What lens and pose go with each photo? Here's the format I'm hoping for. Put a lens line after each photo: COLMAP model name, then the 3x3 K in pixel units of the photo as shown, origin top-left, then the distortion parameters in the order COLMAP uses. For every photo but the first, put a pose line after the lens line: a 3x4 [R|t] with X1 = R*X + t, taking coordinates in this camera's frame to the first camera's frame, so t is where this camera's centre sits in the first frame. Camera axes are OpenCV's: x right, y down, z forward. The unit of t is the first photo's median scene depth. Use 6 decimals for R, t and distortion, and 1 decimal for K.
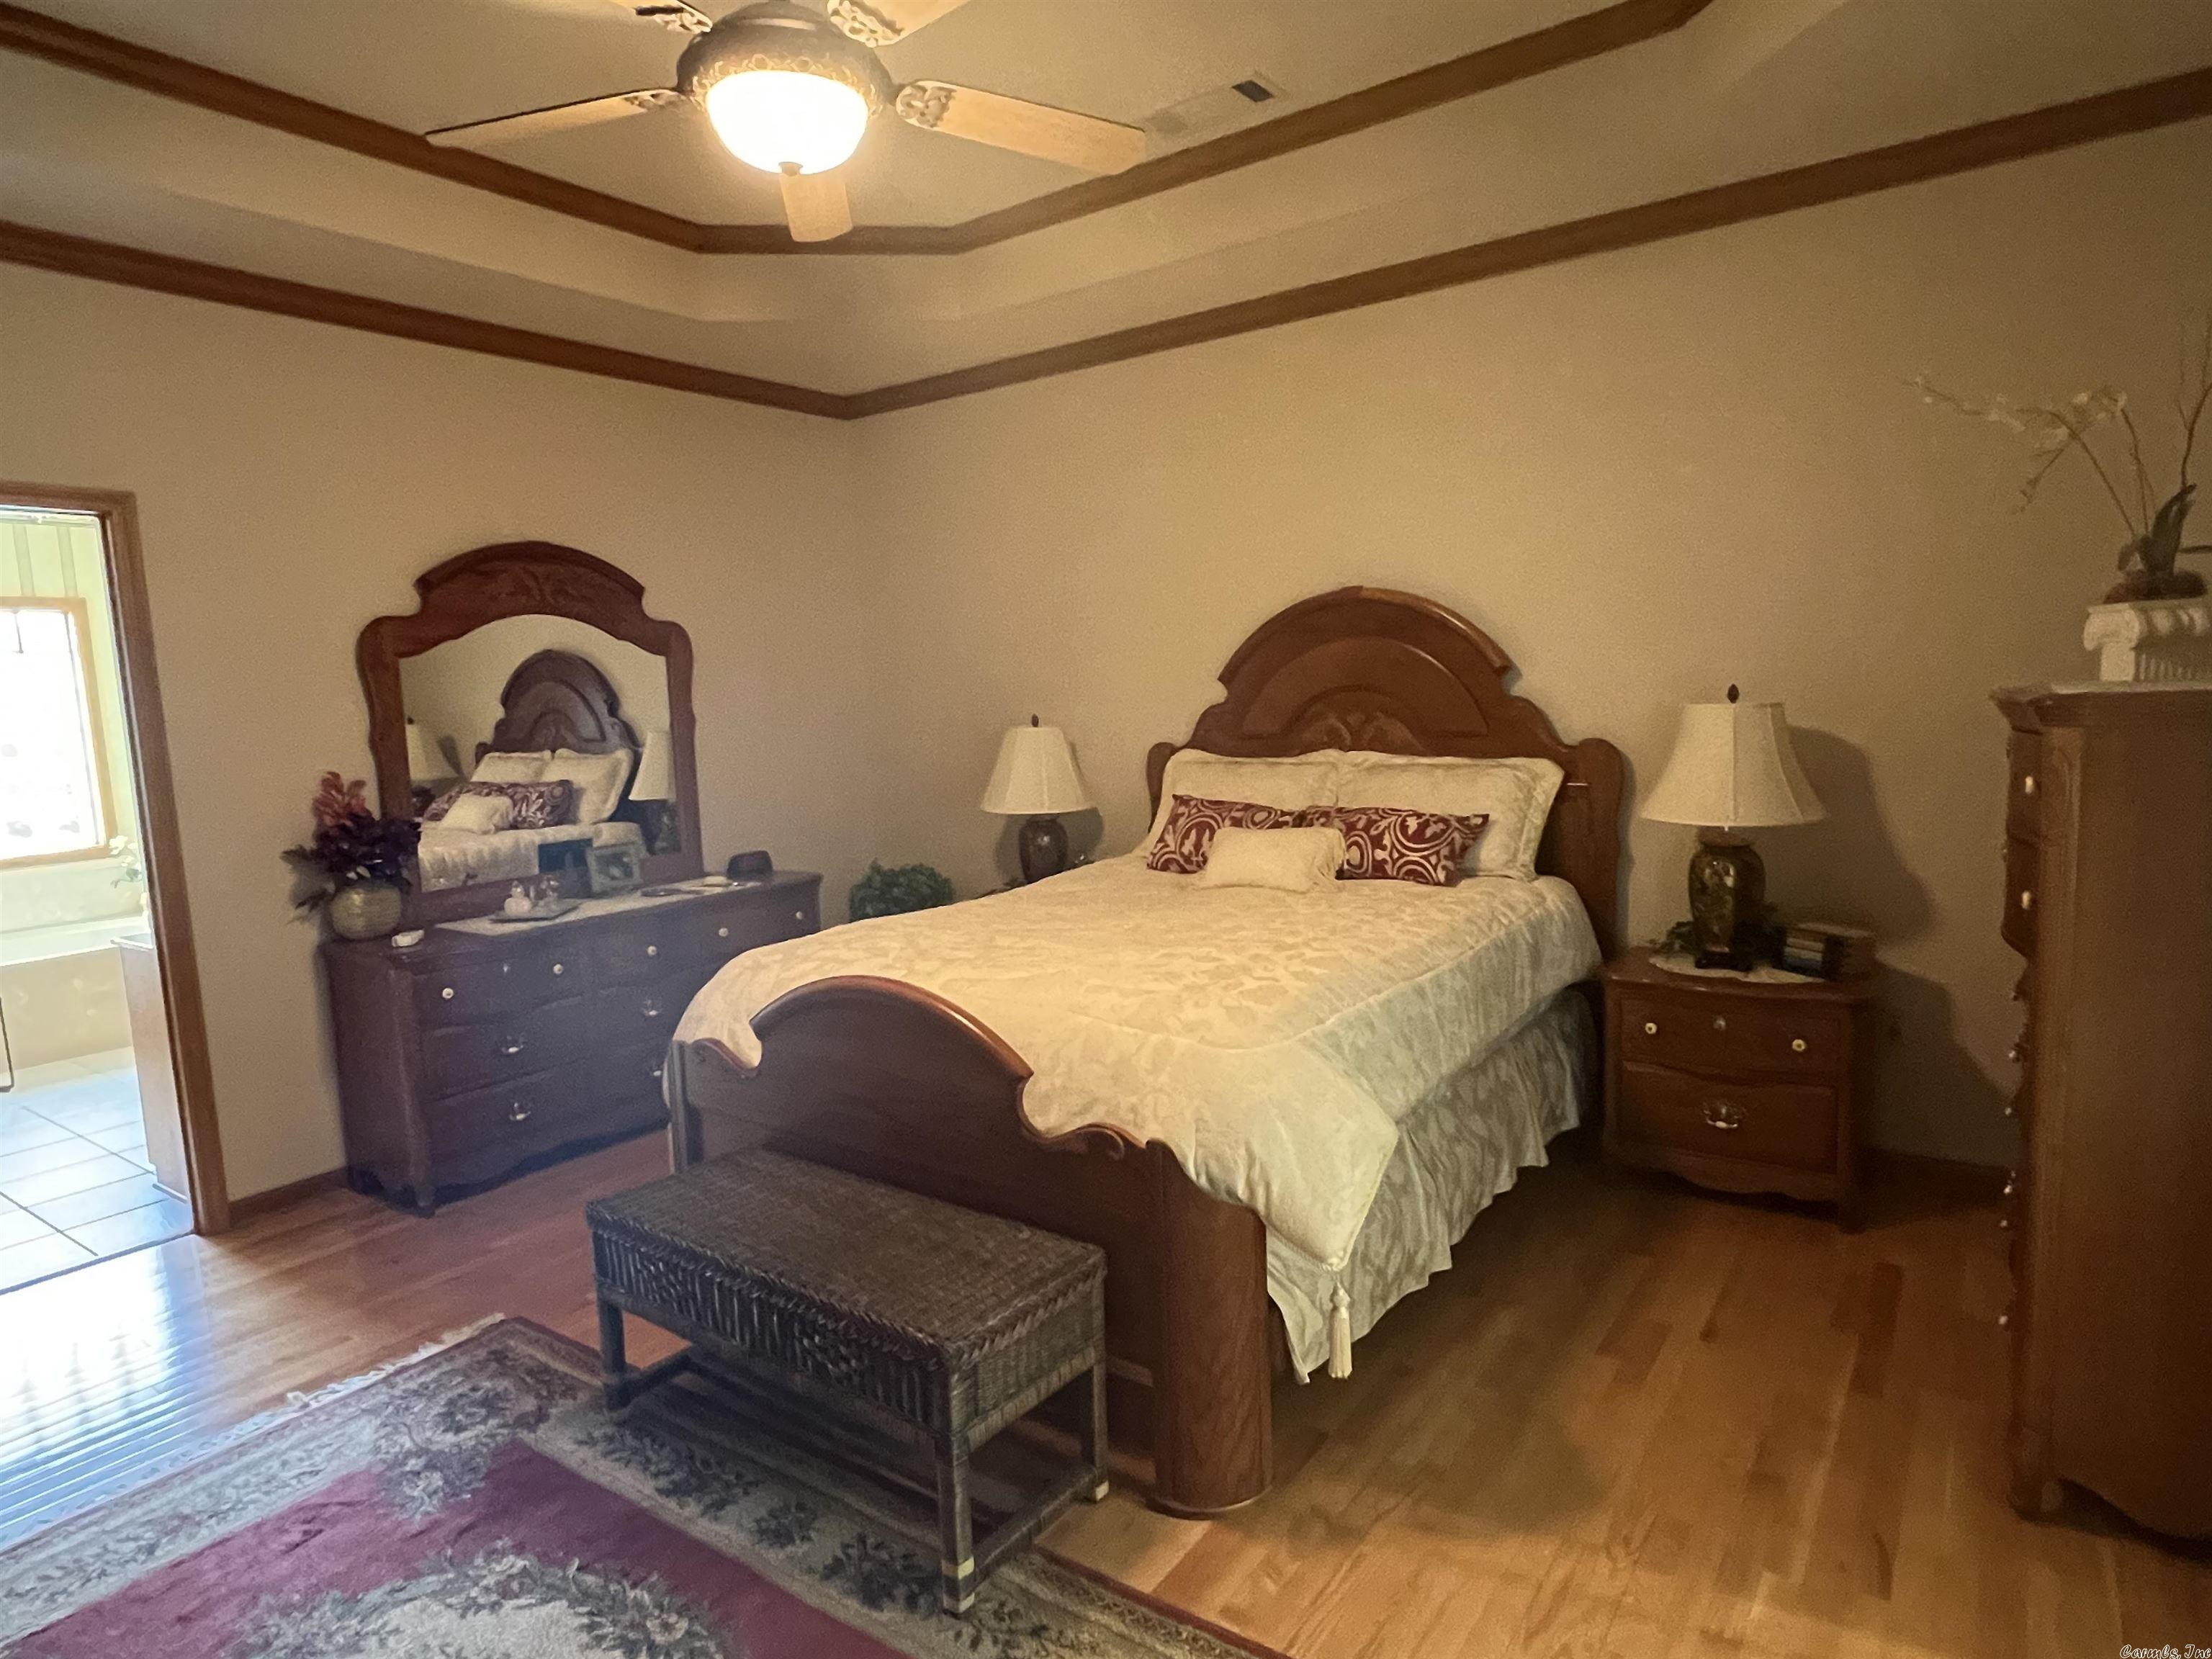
lens RADIAL K [[1274.5, 0, 1090.2], [0, 1274.5, 838.4], [0, 0, 1]] dist [-0.001610, -0.001551]
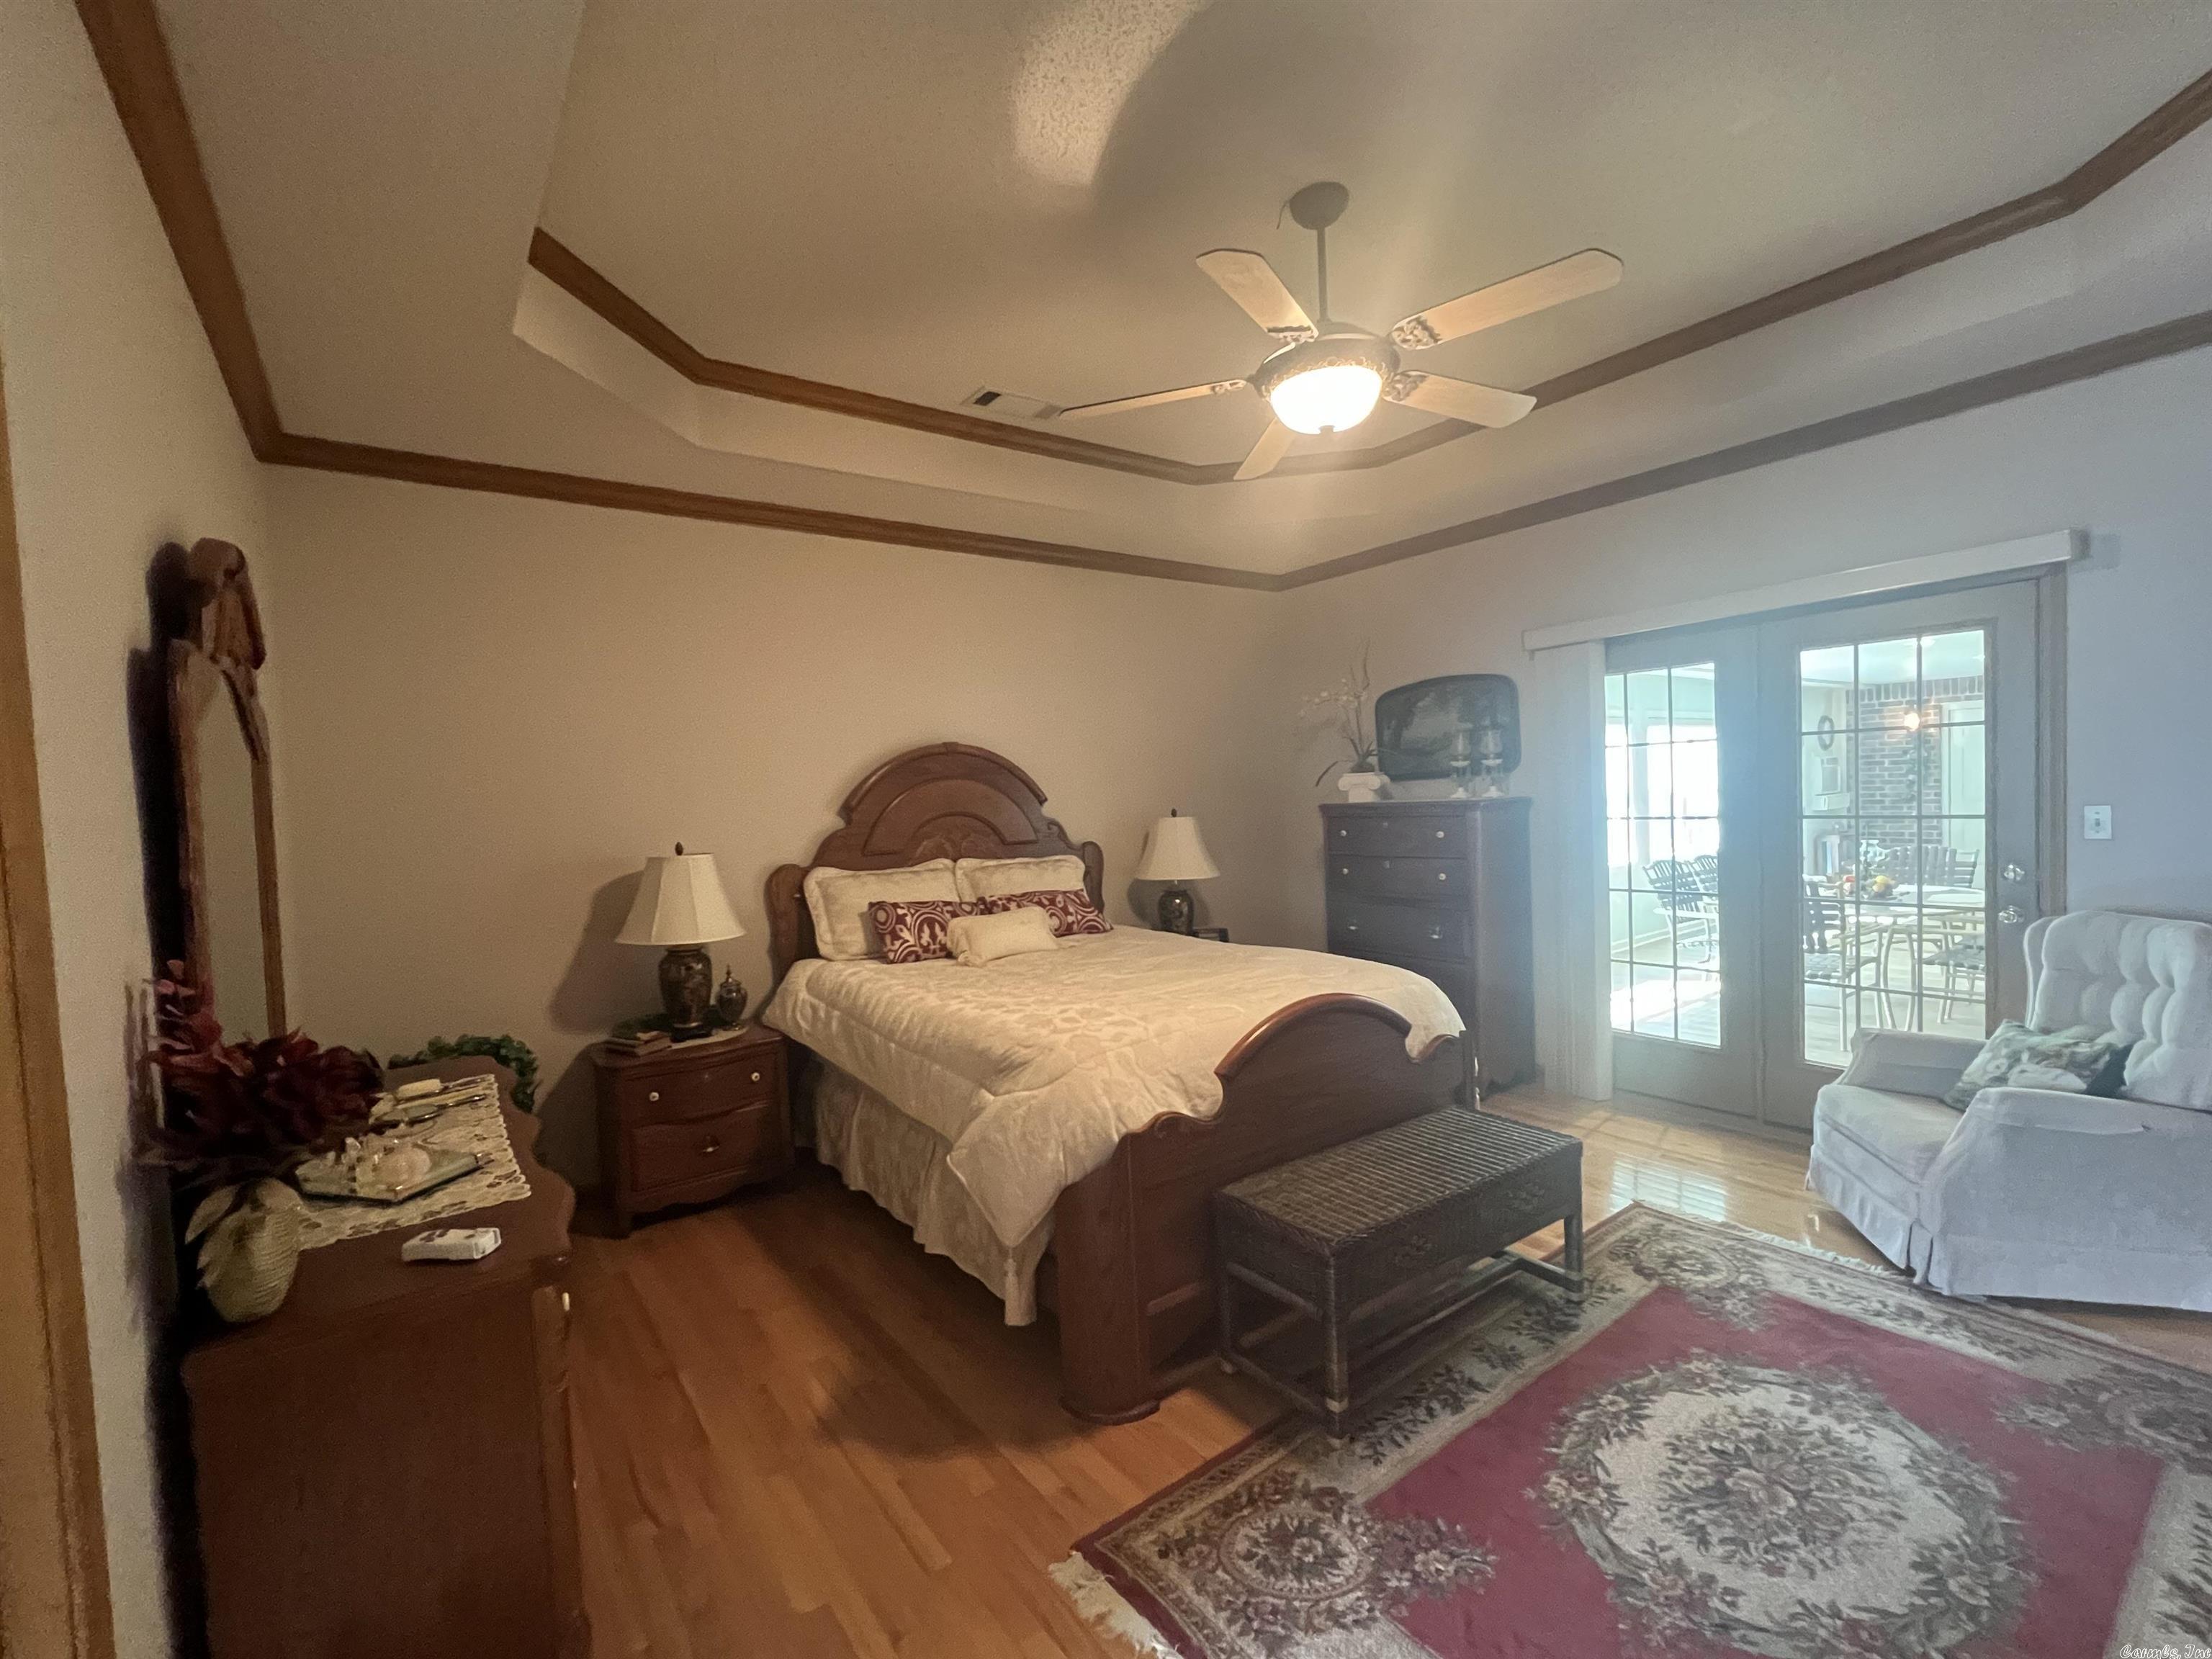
lens RADIAL K [[944.5, 0, 1106.0], [0, 944.5, 829.5], [0, 0, 1]] dist [-0.015494, 0.000535]
pose [[0.319070, -0.005712, 0.947714, -1.148058], [0.140491, 0.989219, -0.041338, -0.056016], [-0.937260, 0.146335, 0.316433, 0.826760]]
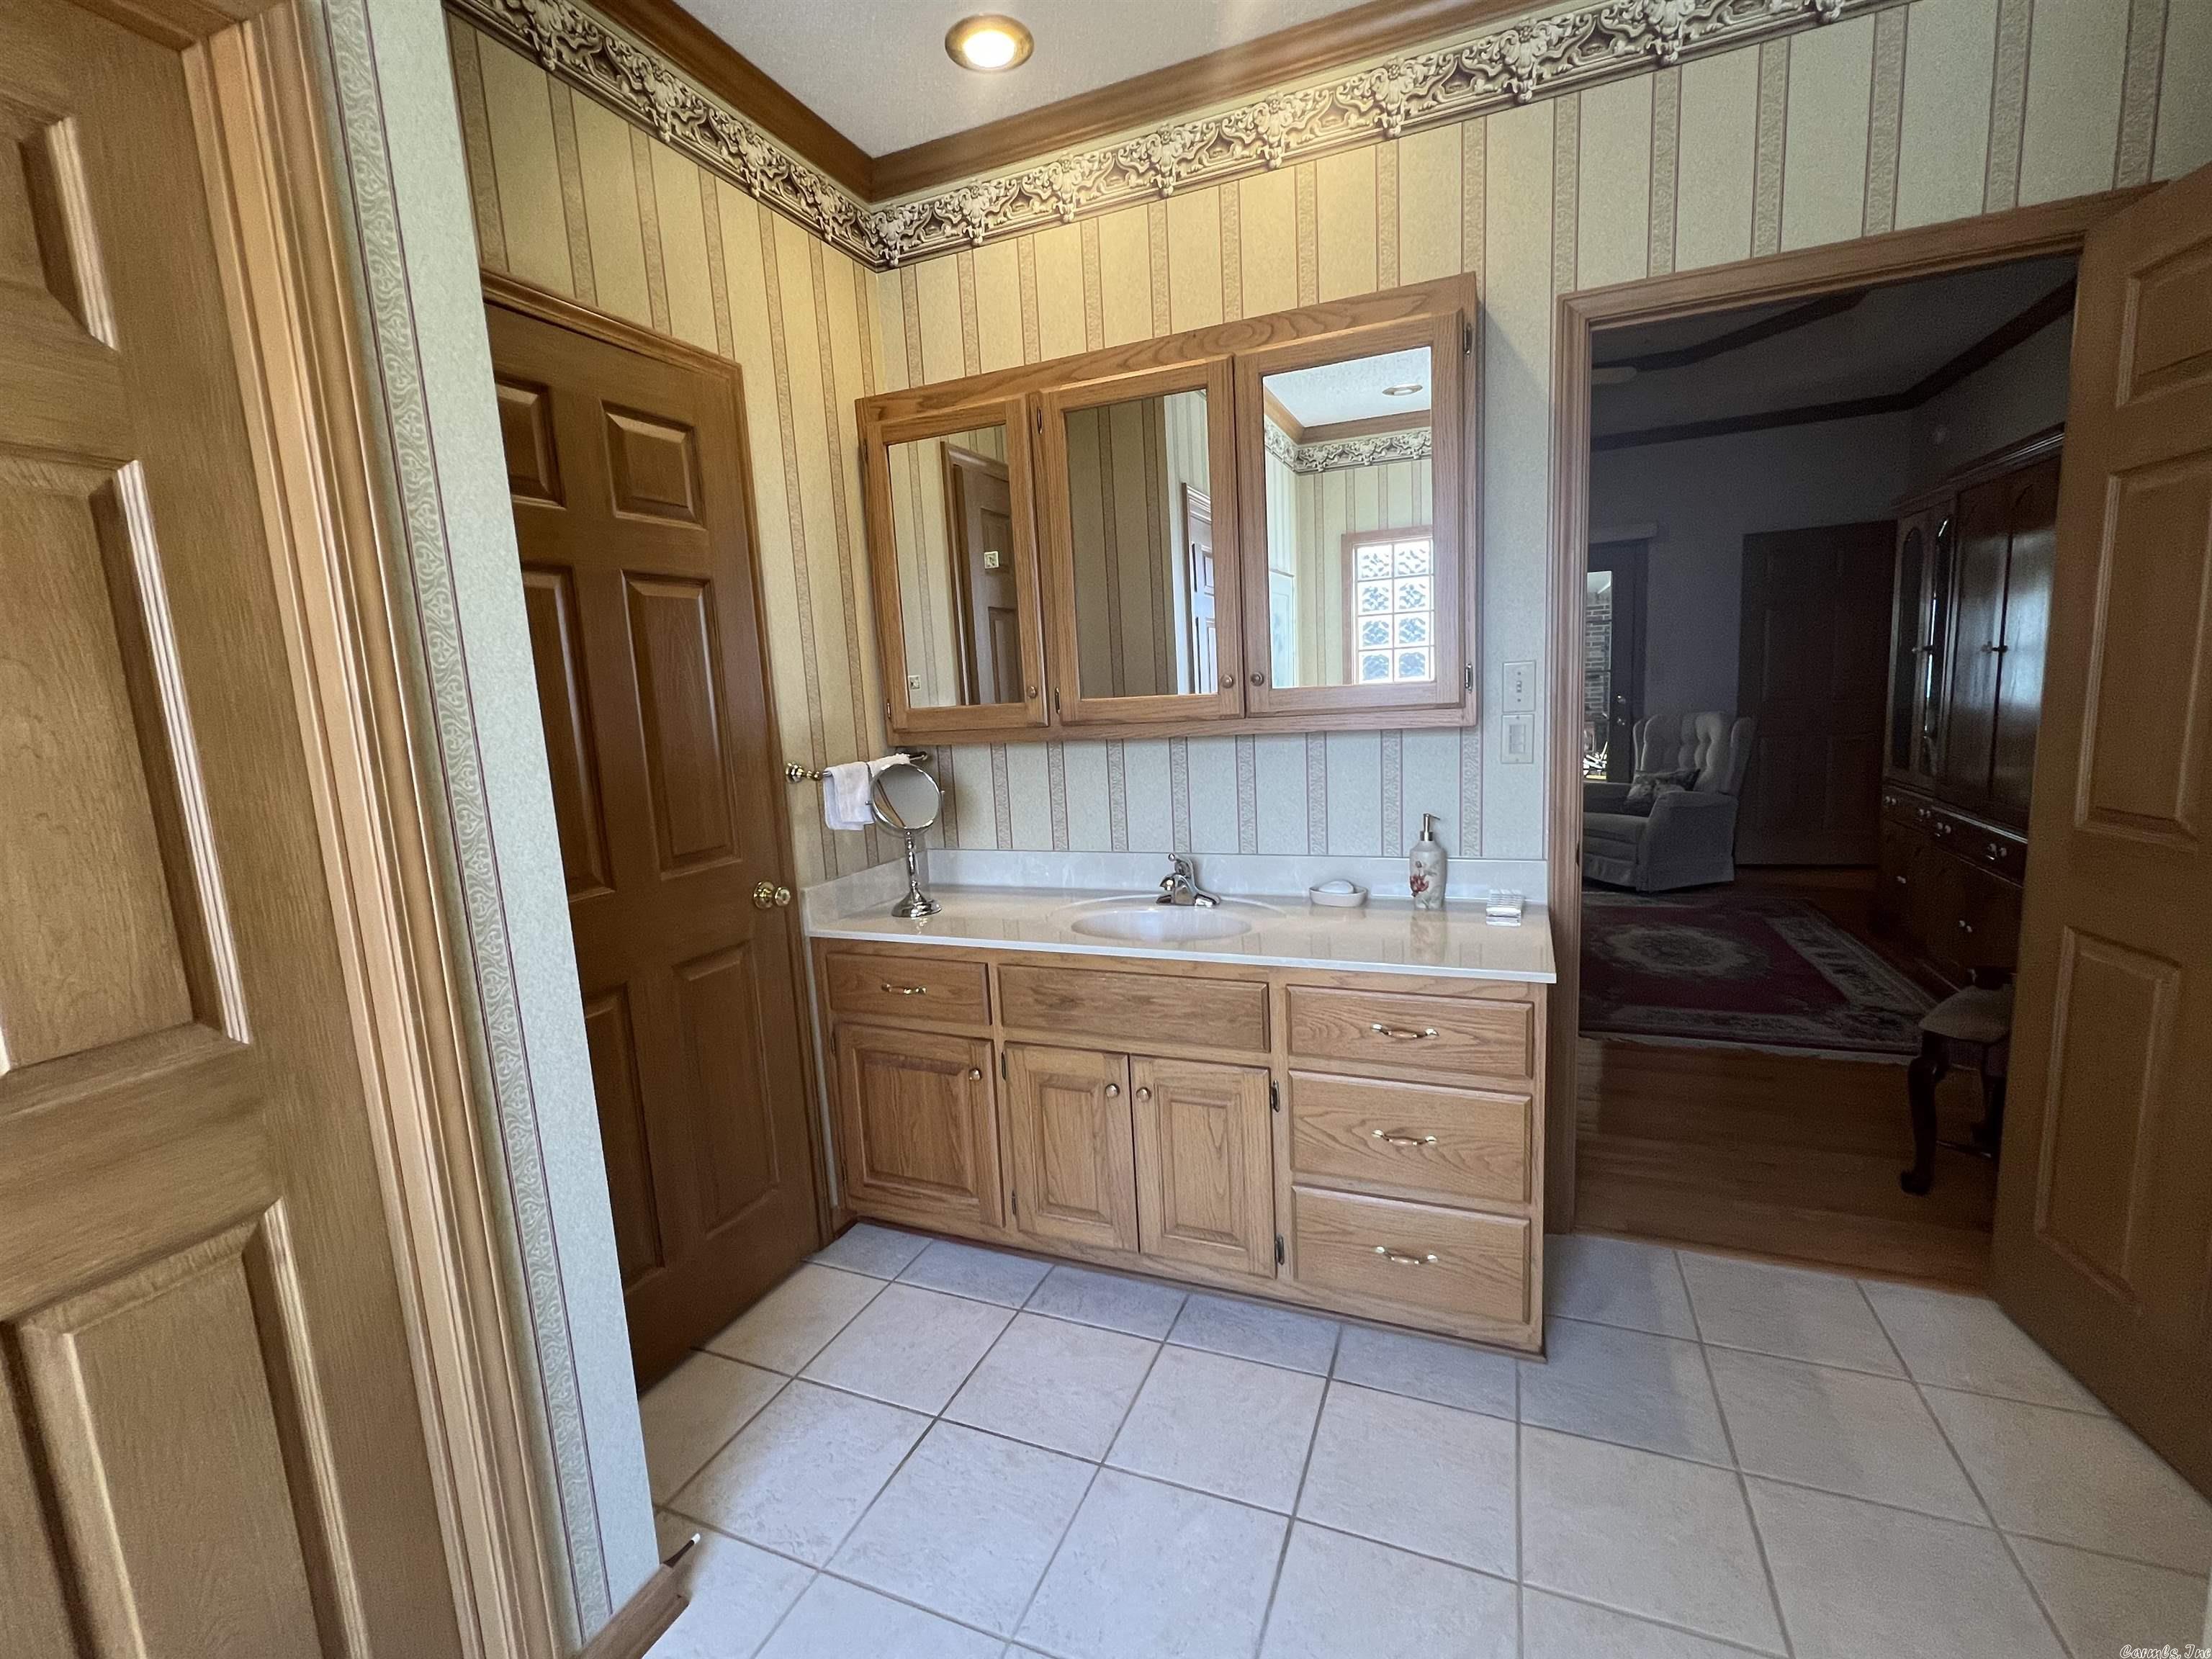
lens RADIAL K [[944.5, 0, 1106.0], [0, 944.5, 829.5], [0, 0, 1]] dist [-0.015494, 0.000535]
pose [[-0.231736, -0.088871, 0.968711, -1.646876], [0.173899, 0.975993, 0.131139, -0.101338], [-0.957109, 0.198848, -0.210718, 1.912608]]
